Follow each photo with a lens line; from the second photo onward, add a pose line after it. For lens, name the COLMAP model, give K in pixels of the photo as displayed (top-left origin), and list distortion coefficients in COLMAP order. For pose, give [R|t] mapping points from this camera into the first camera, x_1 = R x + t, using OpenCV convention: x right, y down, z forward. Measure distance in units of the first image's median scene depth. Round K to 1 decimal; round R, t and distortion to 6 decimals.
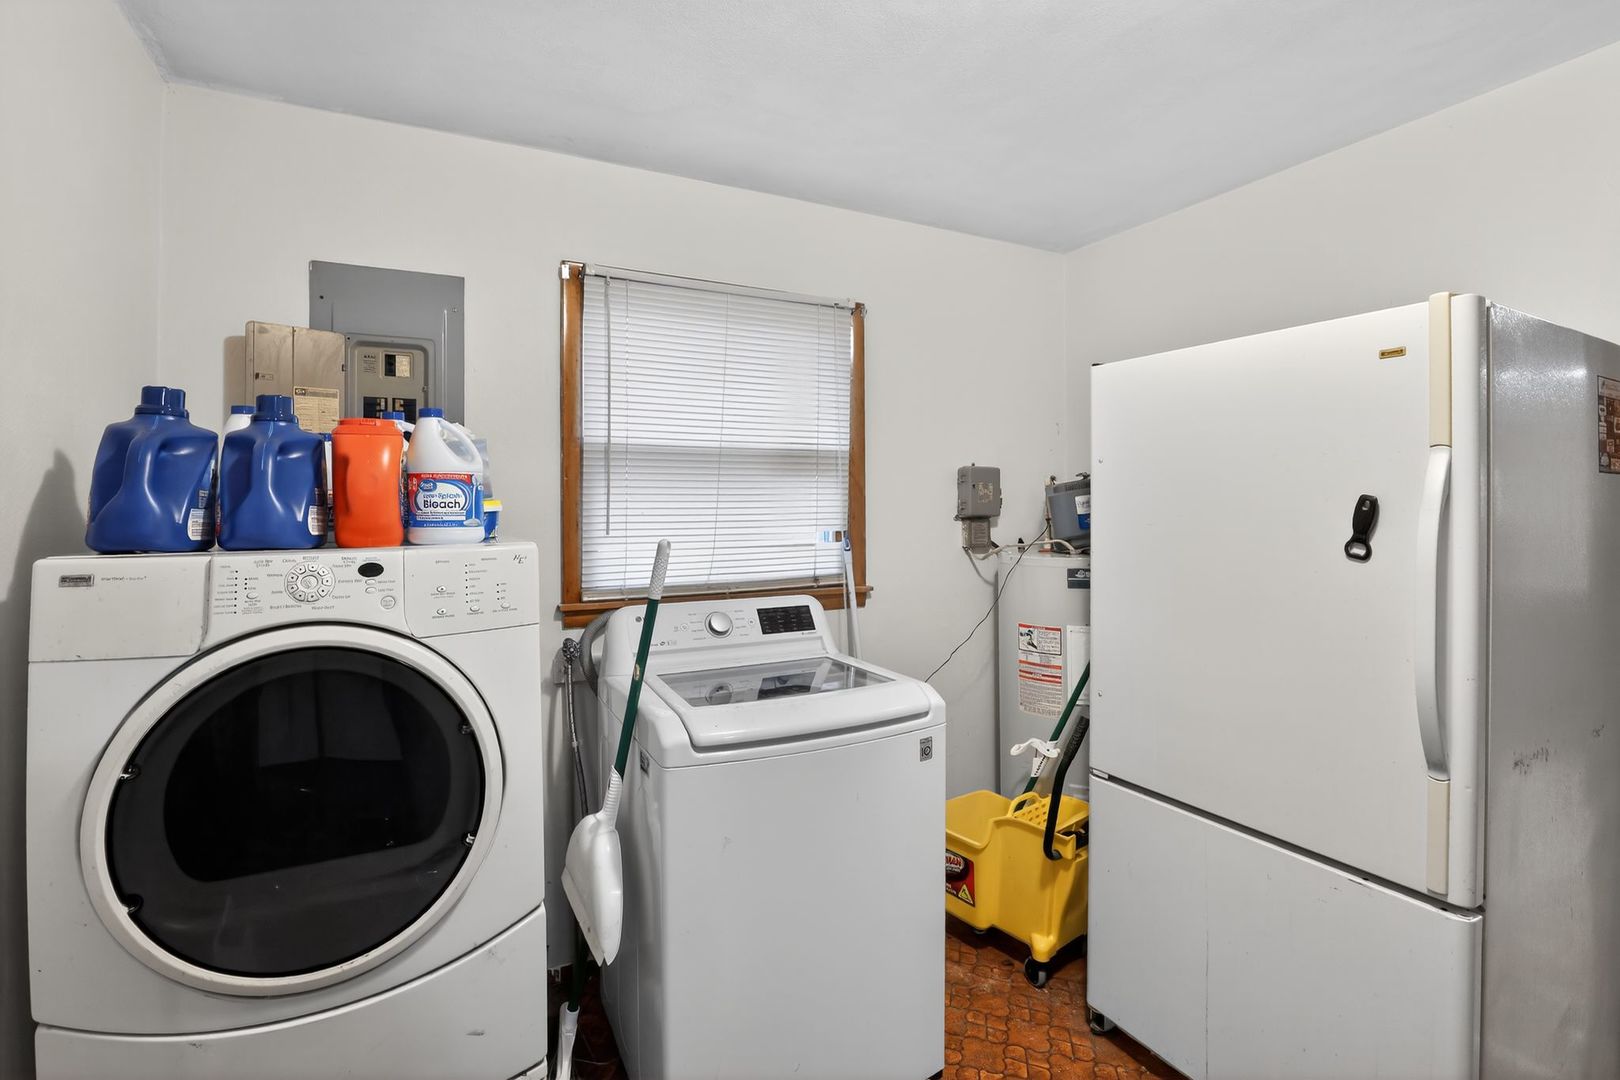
lens RADIAL K [[750.5, 0, 810.2], [0, 750.5, 516.2], [0, 0, 1]] dist [-0.017600, 0.000701]
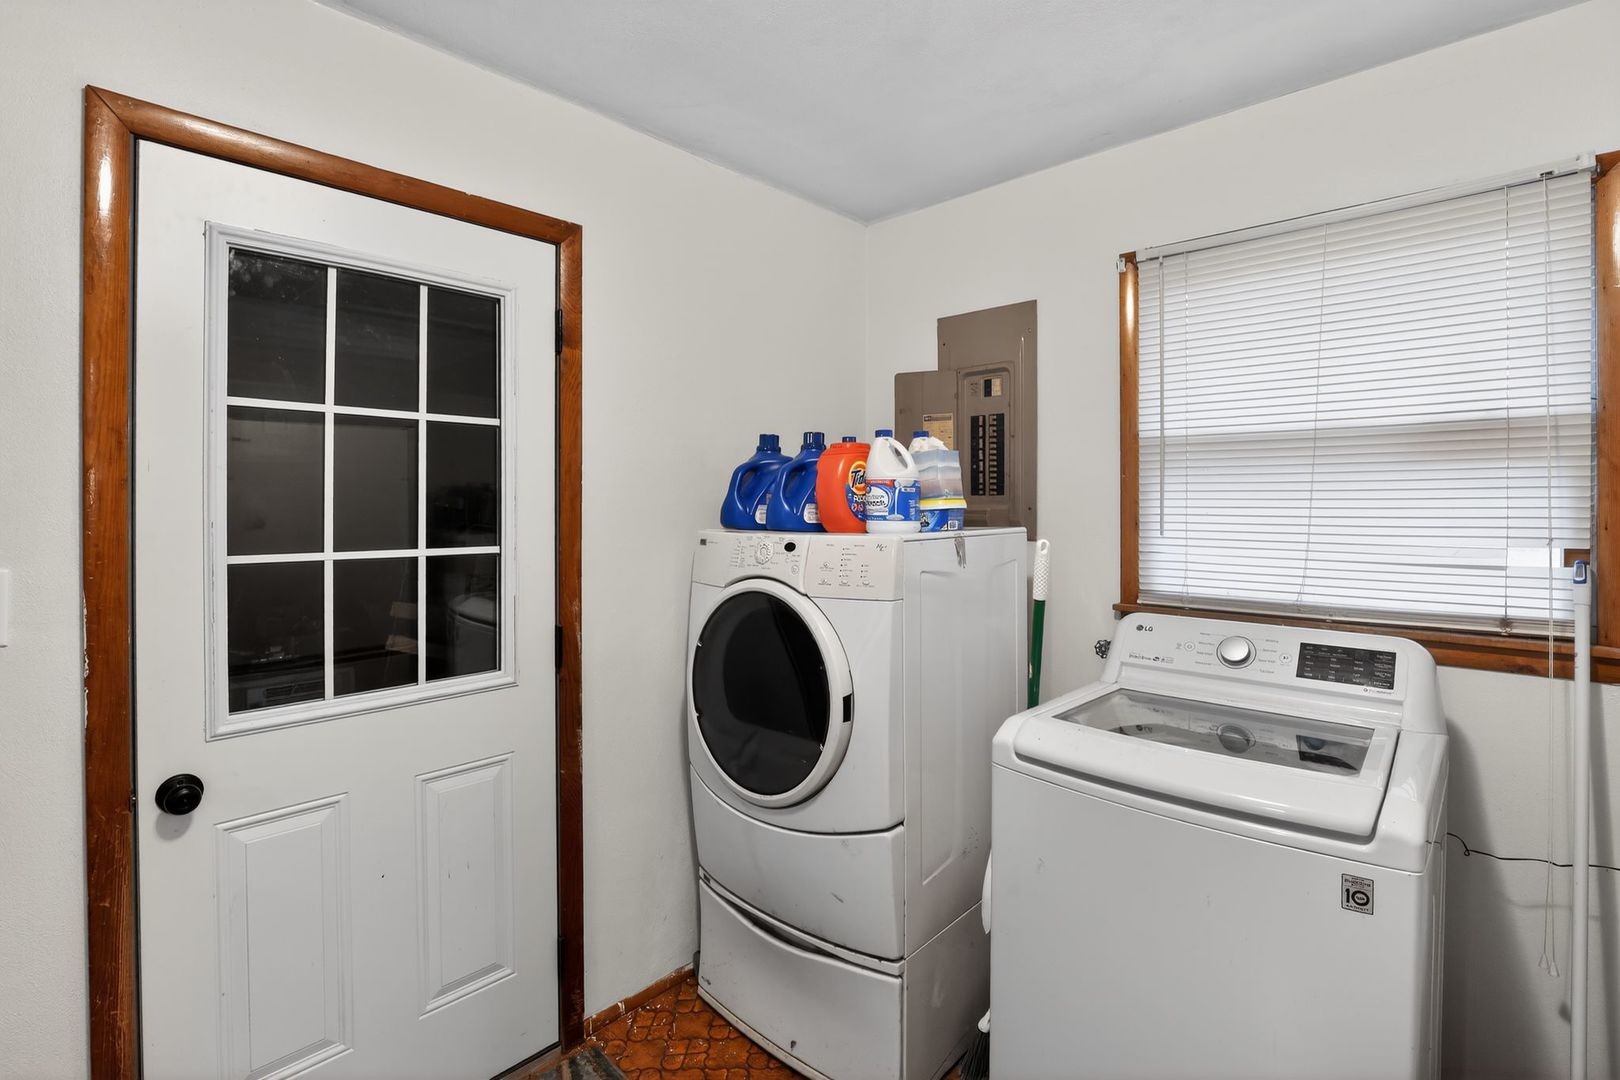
lens RADIAL K [[750.5, 0, 810.2], [0, 750.5, 516.2], [0, 0, 1]] dist [-0.017600, 0.000701]
pose [[0.347694, 0.023789, -0.937306, 0.491966], [-0.014740, 0.999693, 0.019905, -0.012040], [0.937492, 0.006895, 0.347938, 0.298489]]
